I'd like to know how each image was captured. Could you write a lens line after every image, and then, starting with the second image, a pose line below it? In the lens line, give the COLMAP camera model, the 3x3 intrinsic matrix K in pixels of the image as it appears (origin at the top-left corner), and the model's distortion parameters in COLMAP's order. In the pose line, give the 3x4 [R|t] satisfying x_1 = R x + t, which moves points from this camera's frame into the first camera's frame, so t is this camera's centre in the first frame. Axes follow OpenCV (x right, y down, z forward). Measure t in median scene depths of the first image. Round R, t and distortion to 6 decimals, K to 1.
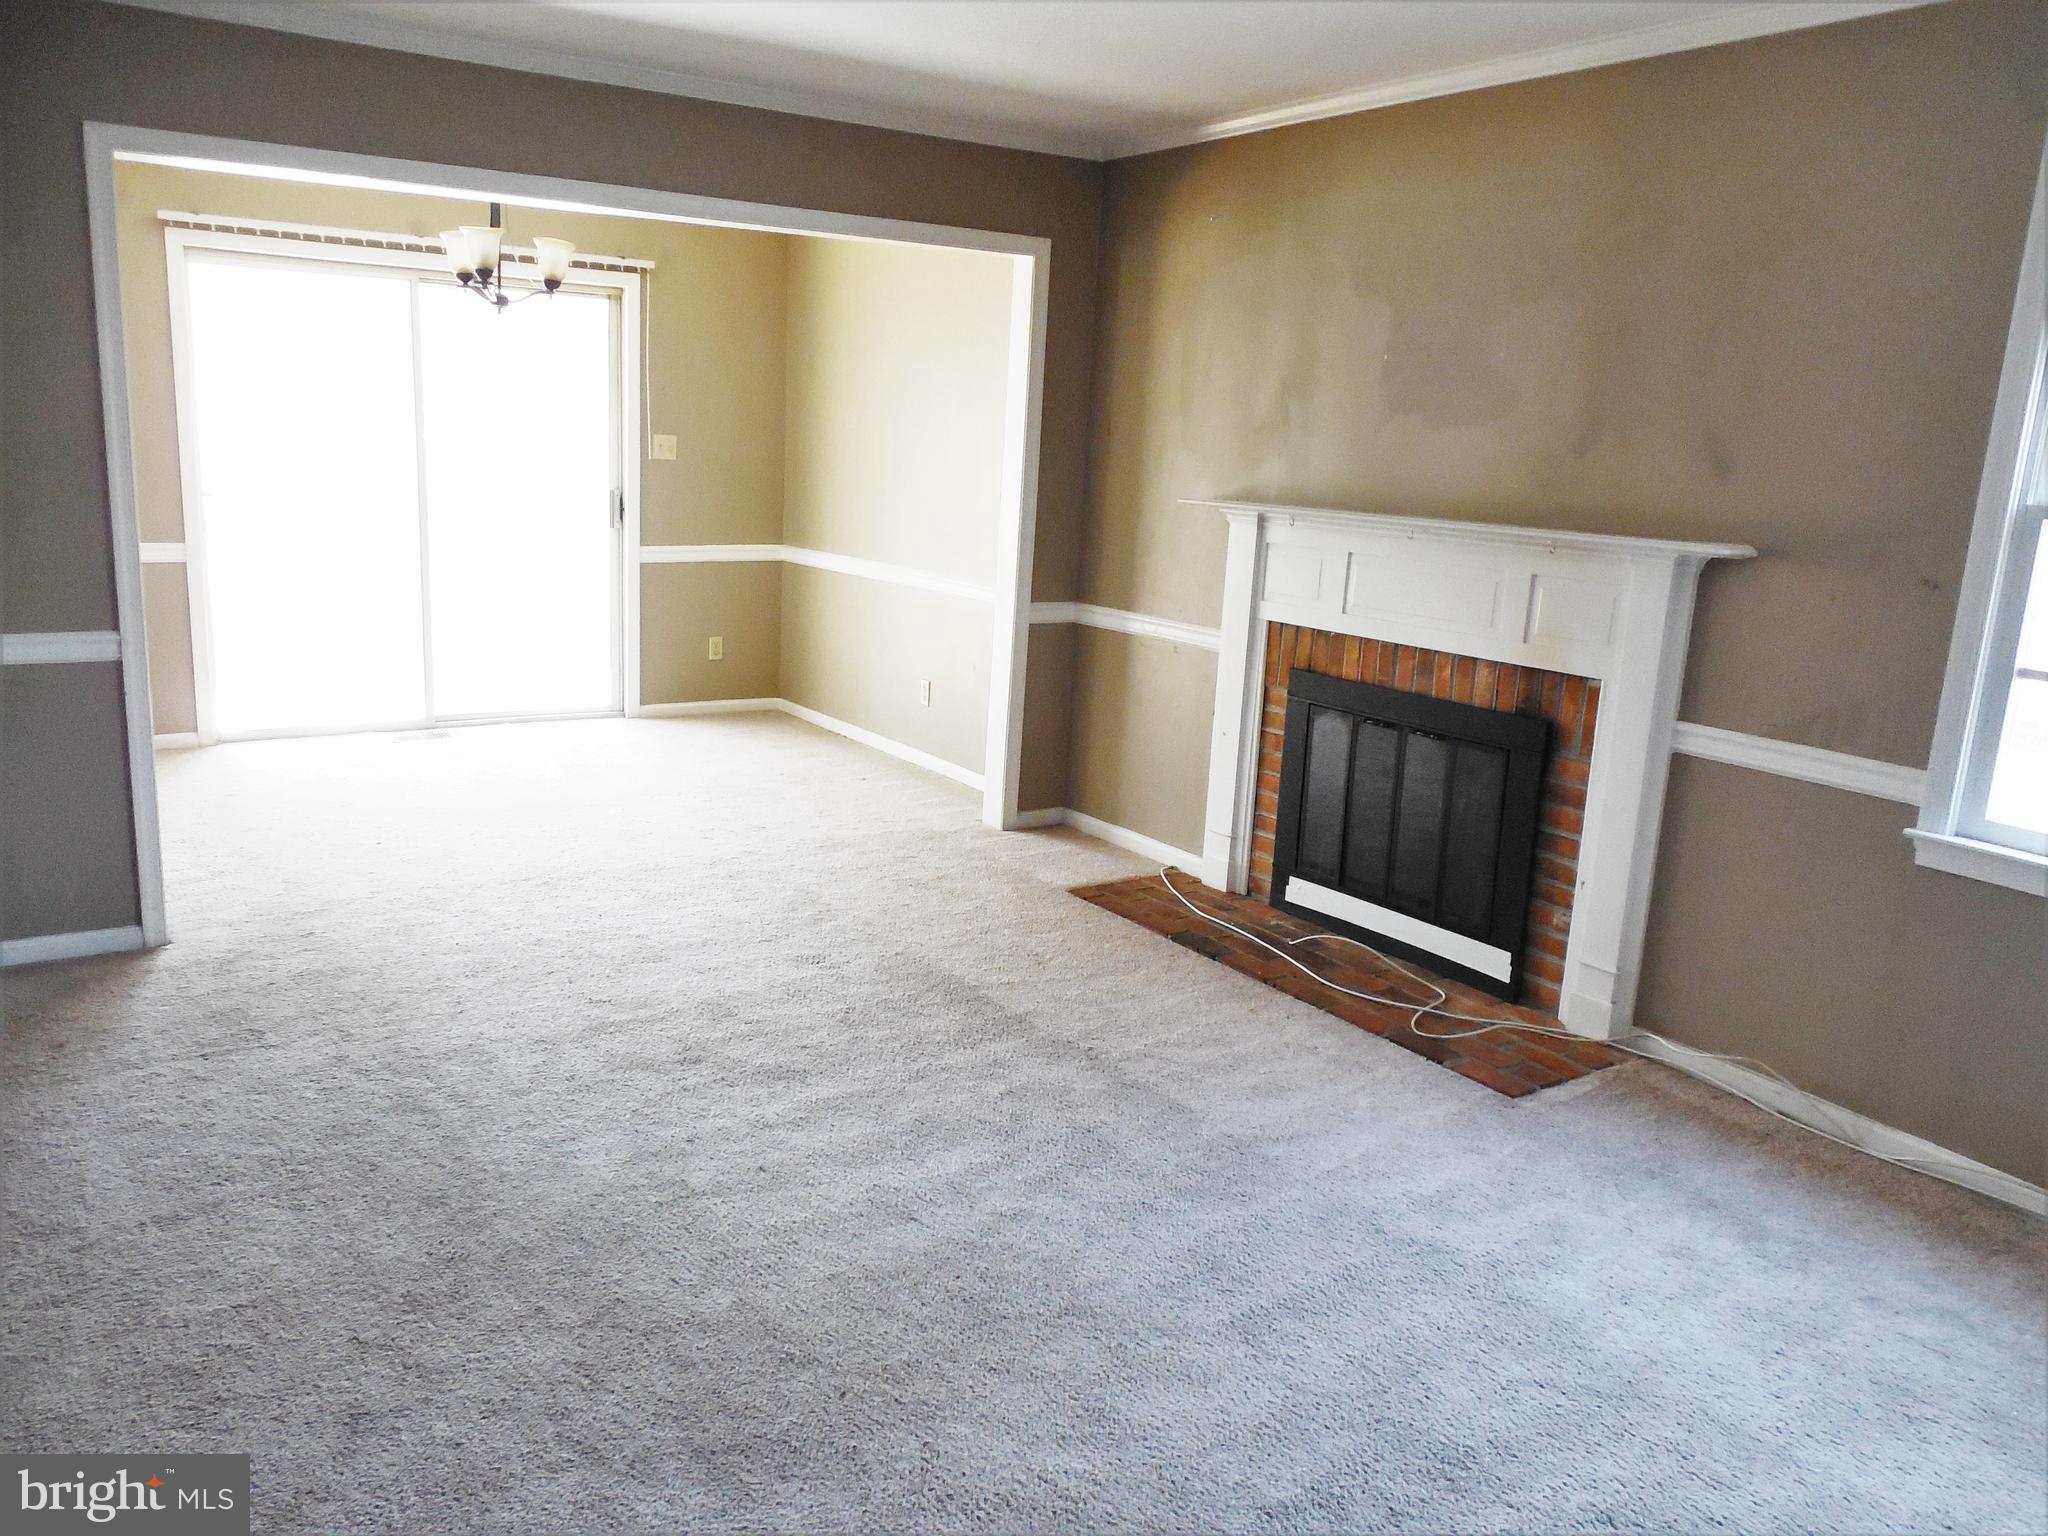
lens RADIAL K [[1541.0, 0, 1020.9], [0, 1541.0, 743.1], [0, 0, 1]] dist [0.007674, -0.006600]
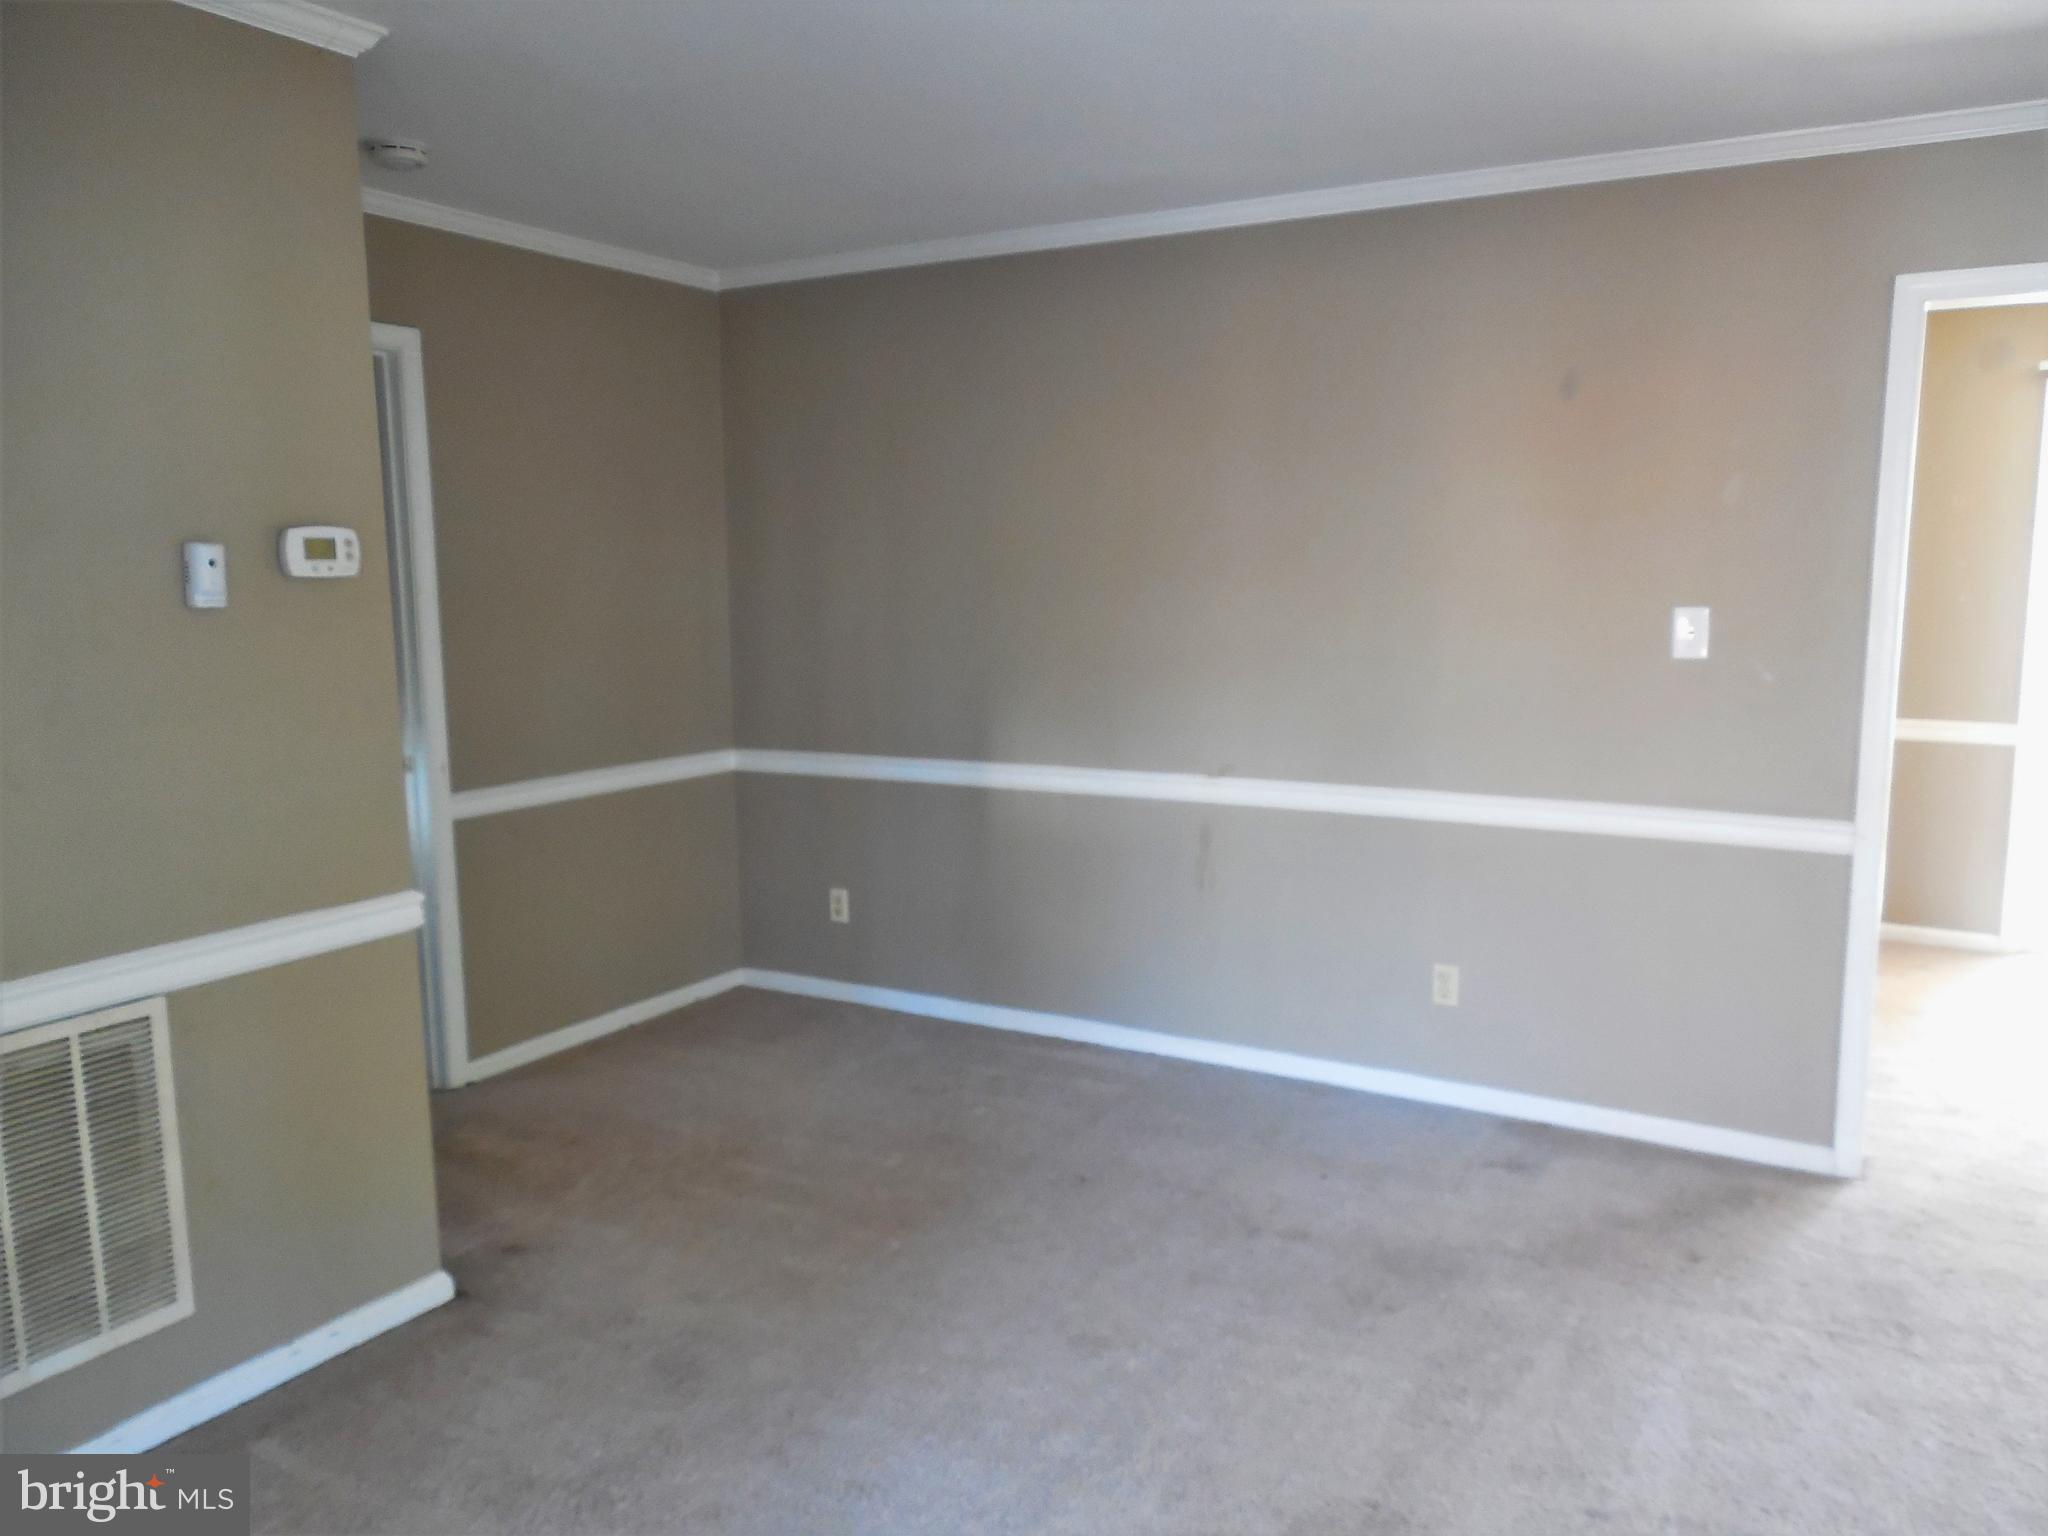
lens RADIAL K [[1541.0, 0, 1020.9], [0, 1541.0, 743.1], [0, 0, 1]] dist [0.007674, -0.006600]
pose [[0.436188, 0.059157, -0.897909, 0.014016], [-0.153922, 0.988036, -0.009677, -0.036616], [0.886593, 0.142430, 0.440075, 0.174786]]
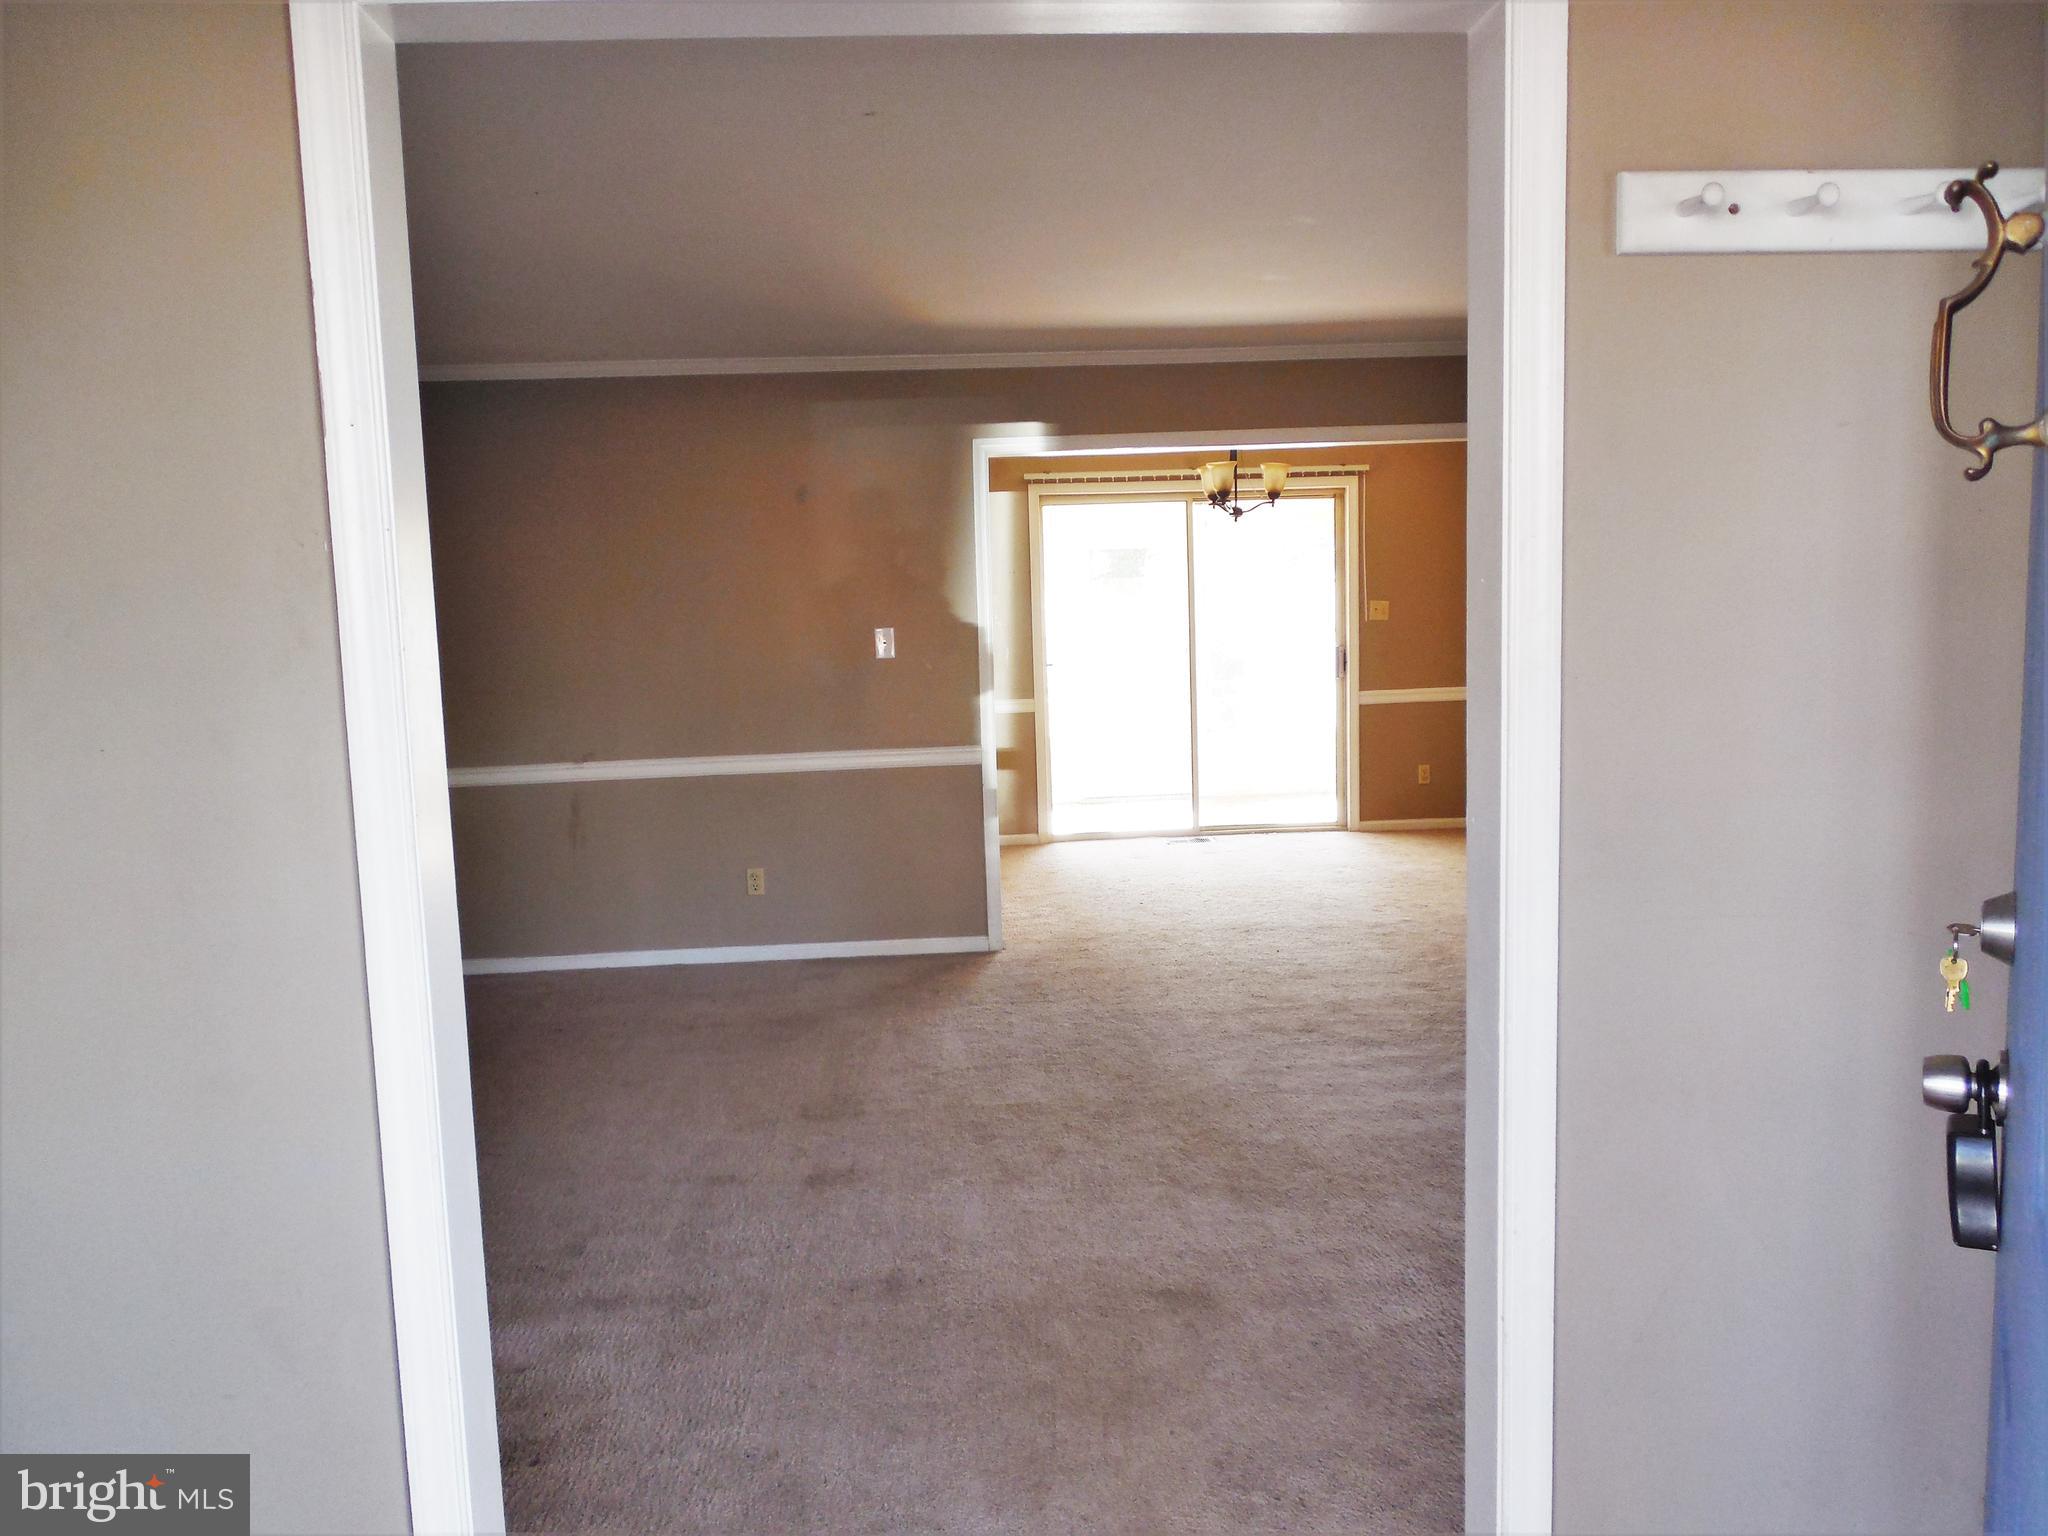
lens RADIAL K [[1510.4, 0, 987.1], [0, 1510.4, 751.0], [0, 0, 1]] dist [-0.001829, 0.008597]
pose [[0.853341, -0.021131, -0.520925, 0.244687], [-0.032920, 0.995001, -0.094288, 0.083604], [0.520313, 0.097609, 0.848379, -0.332956]]
